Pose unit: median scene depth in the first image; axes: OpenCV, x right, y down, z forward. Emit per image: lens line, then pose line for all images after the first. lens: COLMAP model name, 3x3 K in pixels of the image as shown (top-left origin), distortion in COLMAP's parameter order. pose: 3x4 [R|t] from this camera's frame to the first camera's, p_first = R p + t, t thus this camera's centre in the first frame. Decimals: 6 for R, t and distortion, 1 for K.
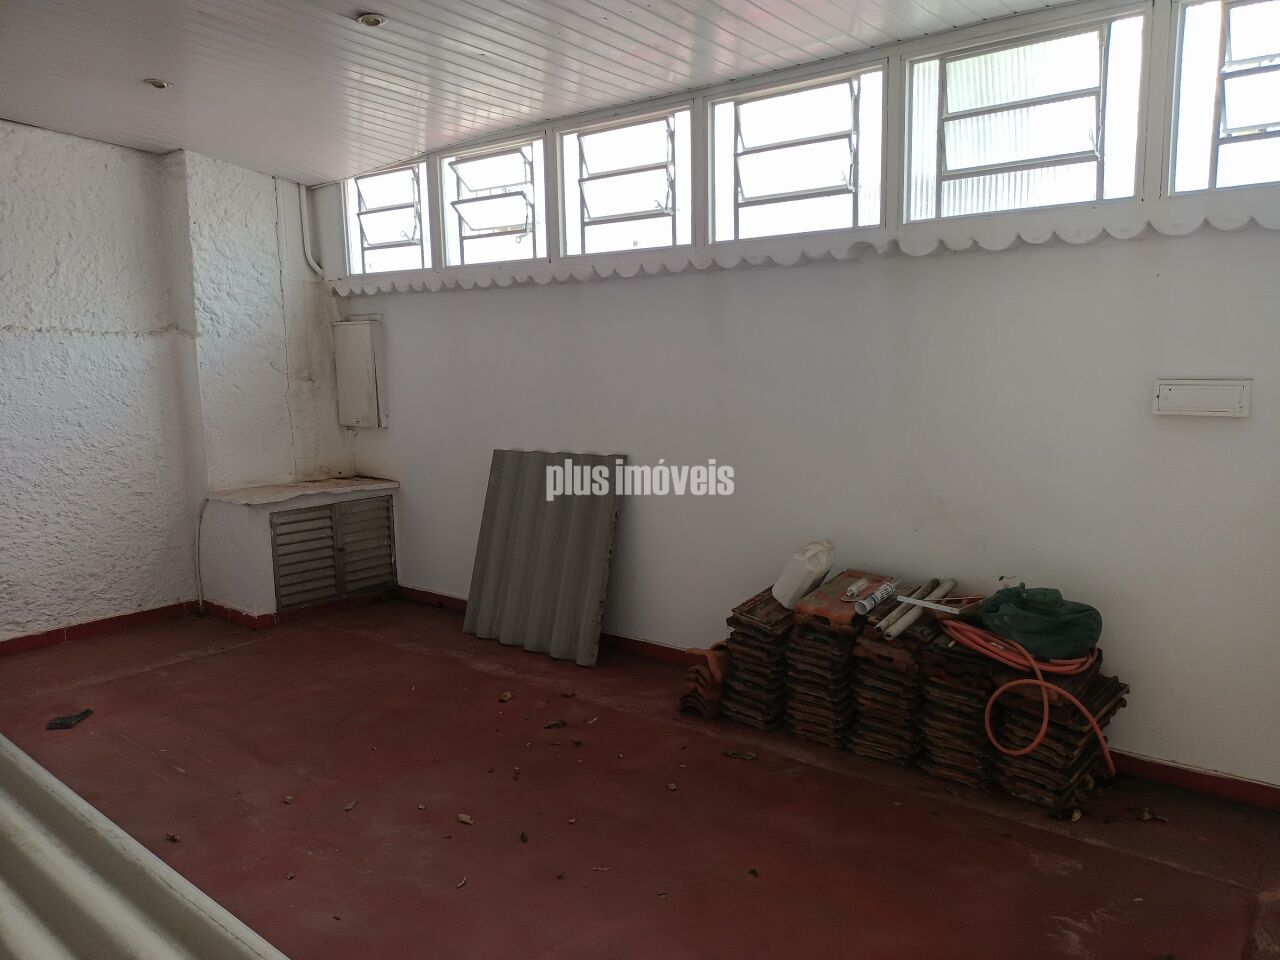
lens RADIAL K [[985.3, 0, 679.1], [0, 985.3, 485.8], [0, 0, 1]] dist [0.027107, -0.039733]
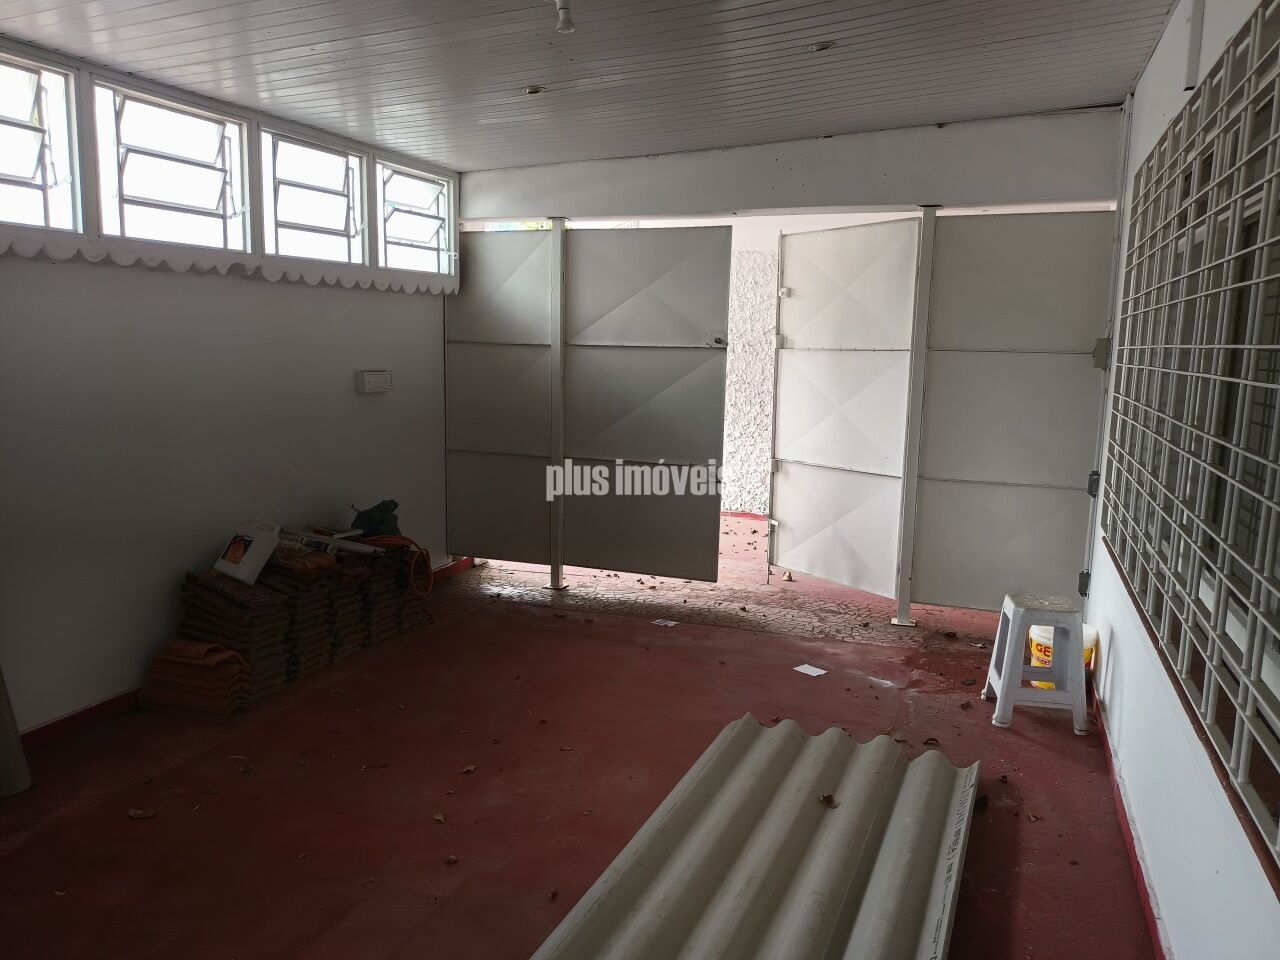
lens RADIAL K [[985.3, 0, 643.0], [0, 985.3, 466.5], [0, 0, 1]] dist [0.027107, -0.039733]
pose [[-0.308907, -0.103228, 0.945474, -0.790333], [0.130761, 0.980043, 0.149725, -0.086565], [-0.942061, 0.169883, -0.289244, 0.658427]]
